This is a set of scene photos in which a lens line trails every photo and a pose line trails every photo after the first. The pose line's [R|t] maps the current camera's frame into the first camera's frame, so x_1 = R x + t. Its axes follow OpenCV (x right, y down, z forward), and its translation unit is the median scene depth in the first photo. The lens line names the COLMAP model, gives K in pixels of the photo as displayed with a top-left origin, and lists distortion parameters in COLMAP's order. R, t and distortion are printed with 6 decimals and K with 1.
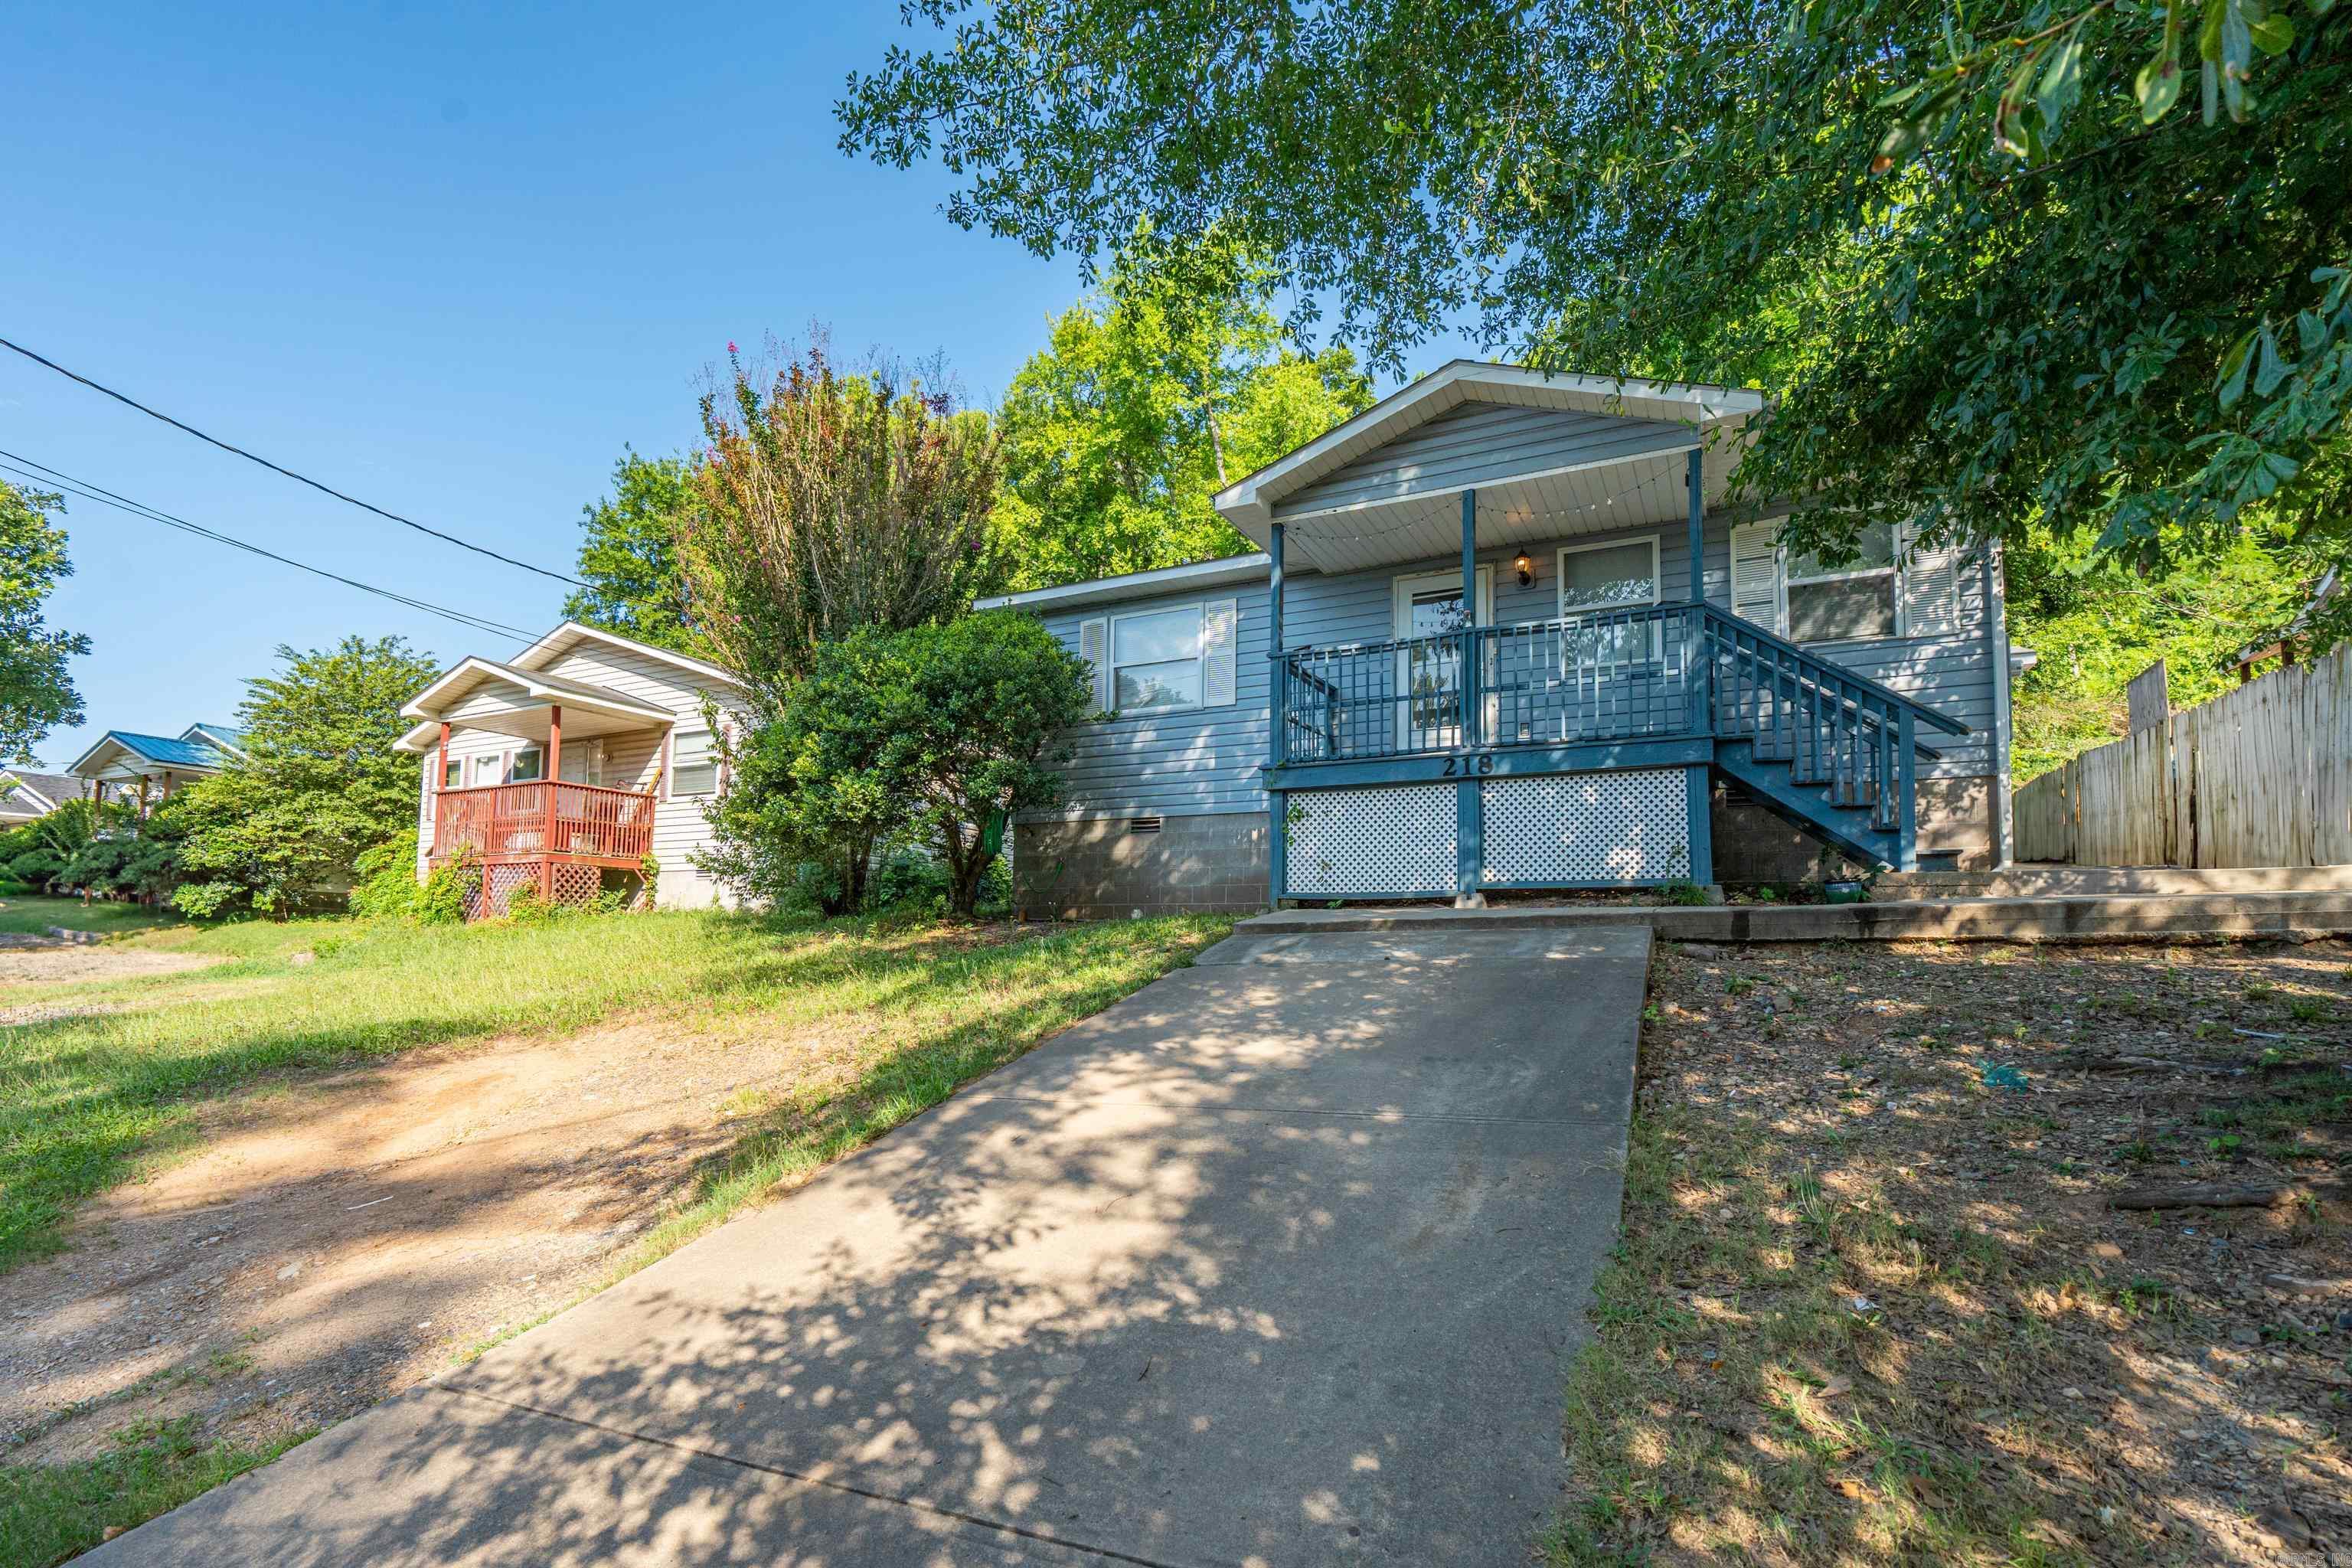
lens RADIAL K [[1114.0, 0, 1174.6], [0, 1114.0, 847.4], [0, 0, 1]] dist [-0.025403, 0.000156]
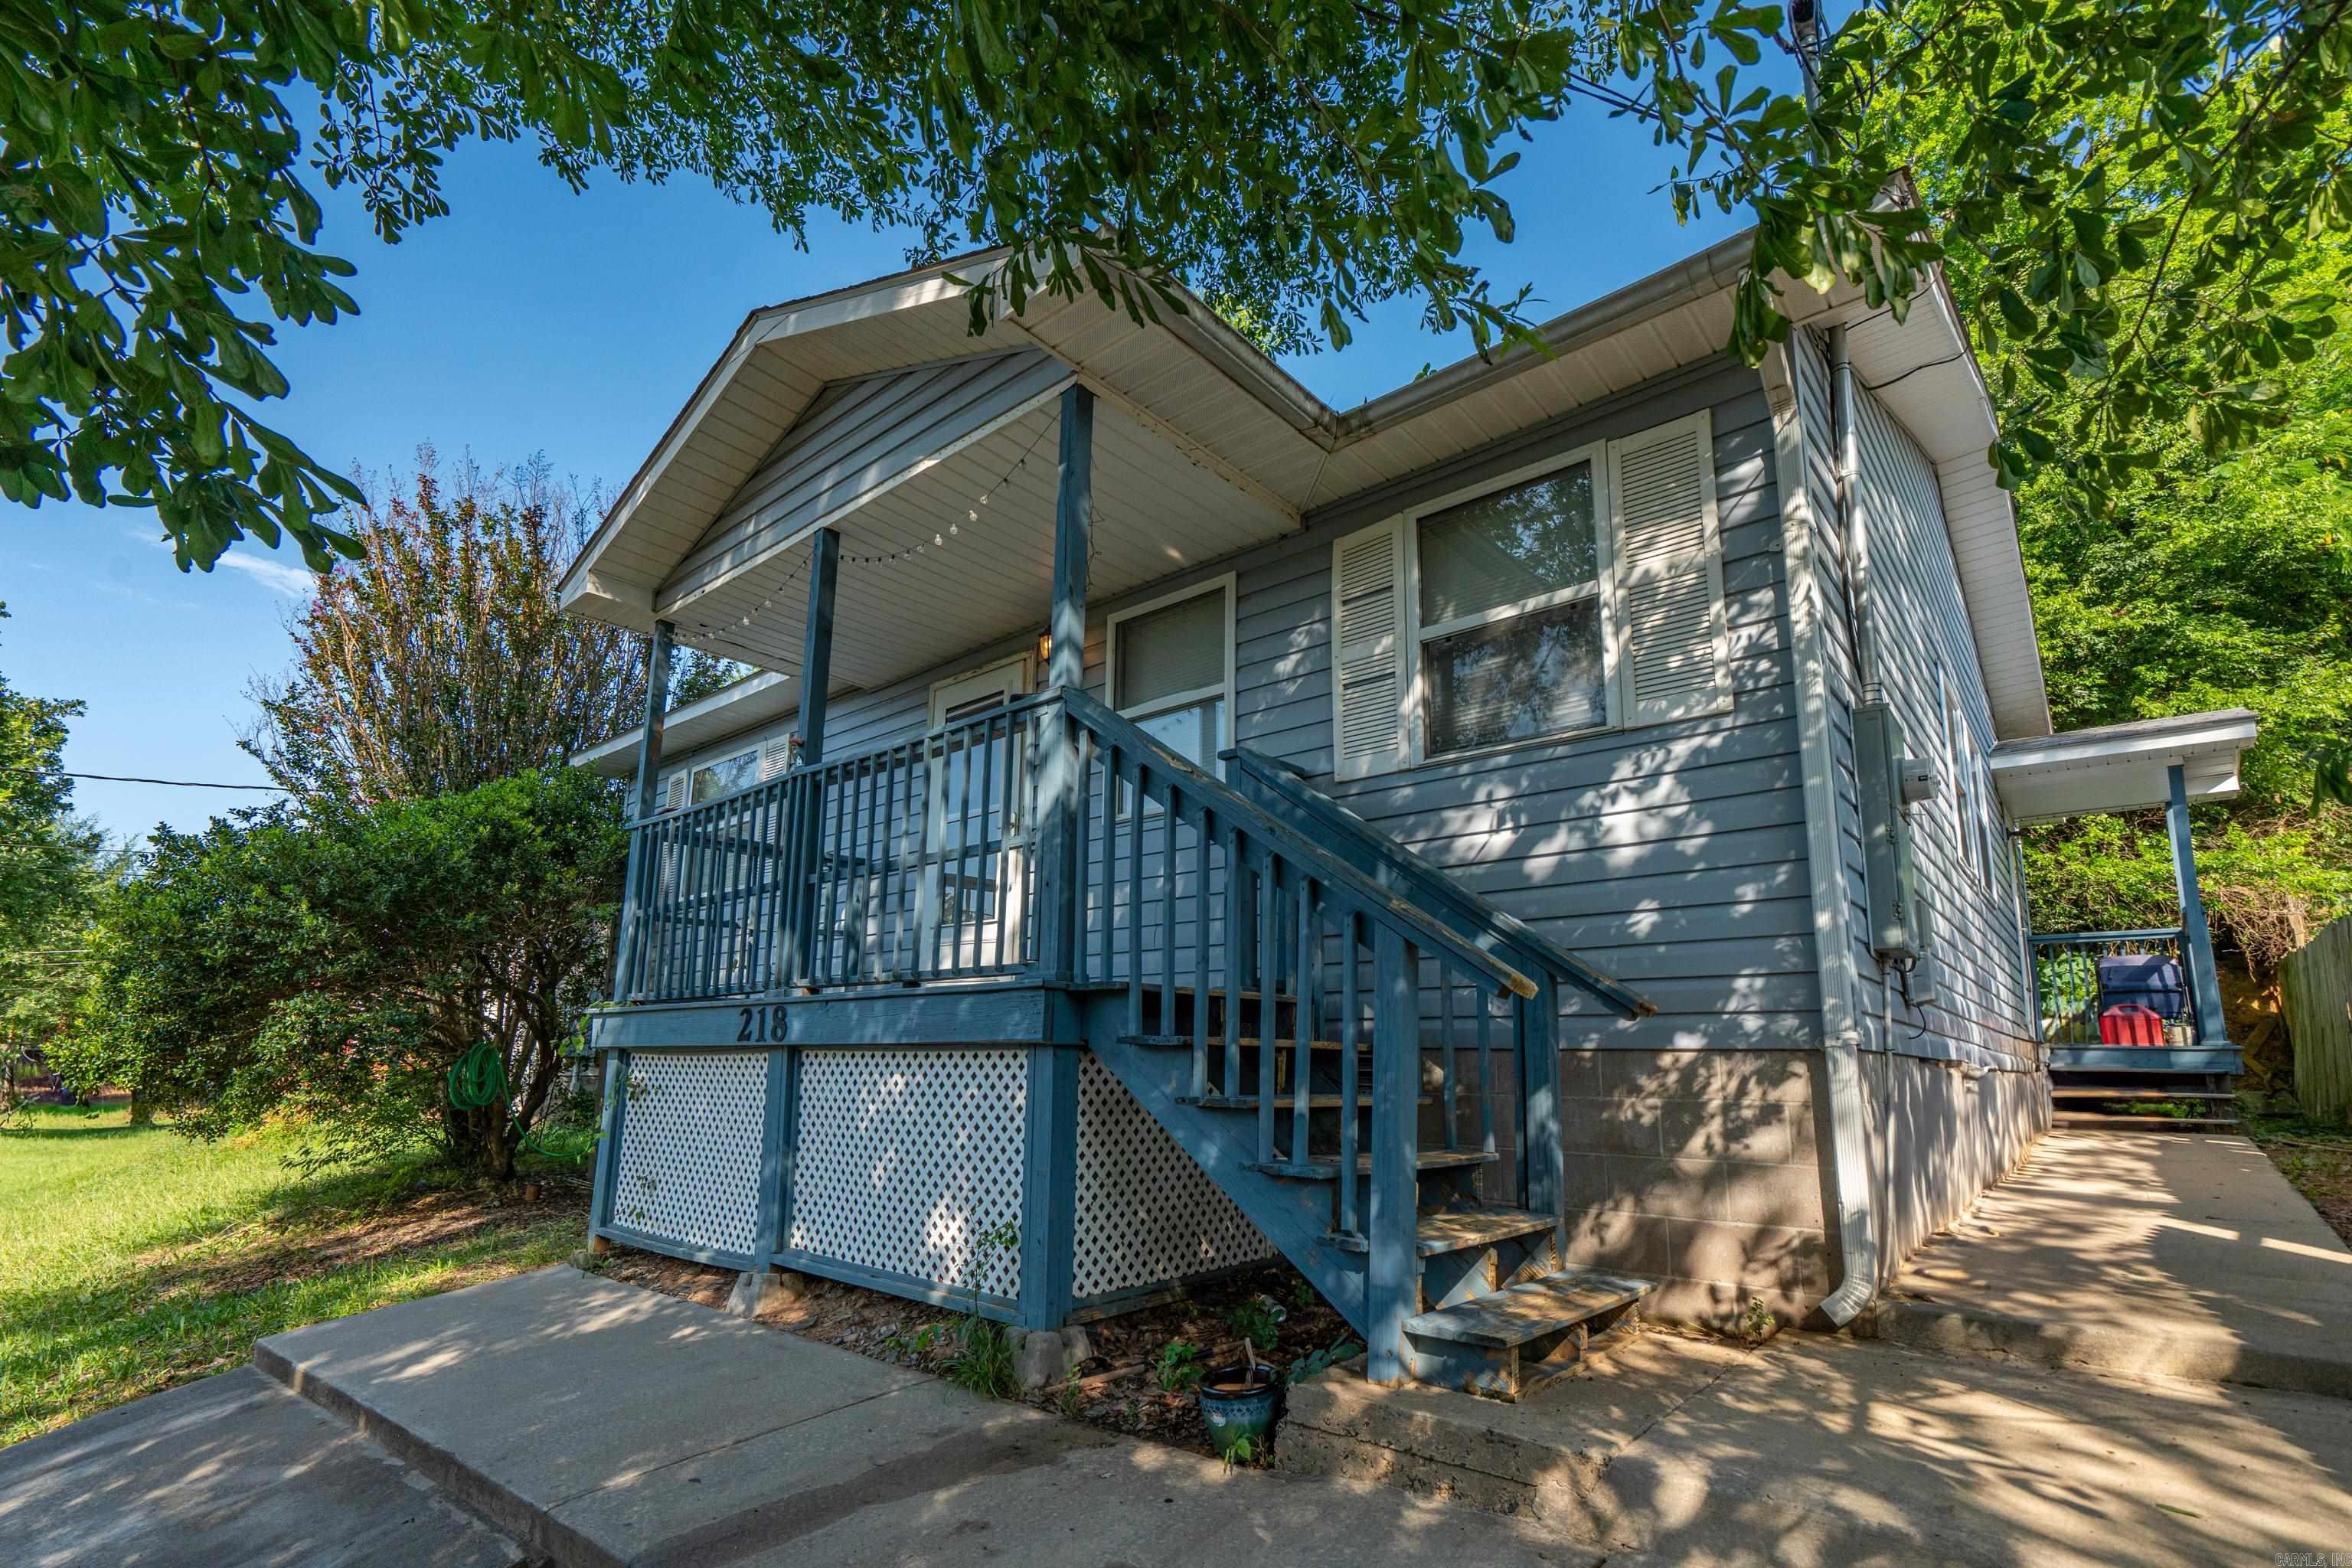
lens RADIAL K [[1114.0, 0, 1174.6], [0, 1114.0, 847.4], [0, 0, 1]] dist [-0.025403, 0.000156]
pose [[0.970388, -0.046757, -0.236984, 0.539787], [0.019826, 0.993193, -0.114778, -0.085146], [0.240737, 0.106681, 0.964710, 0.483075]]
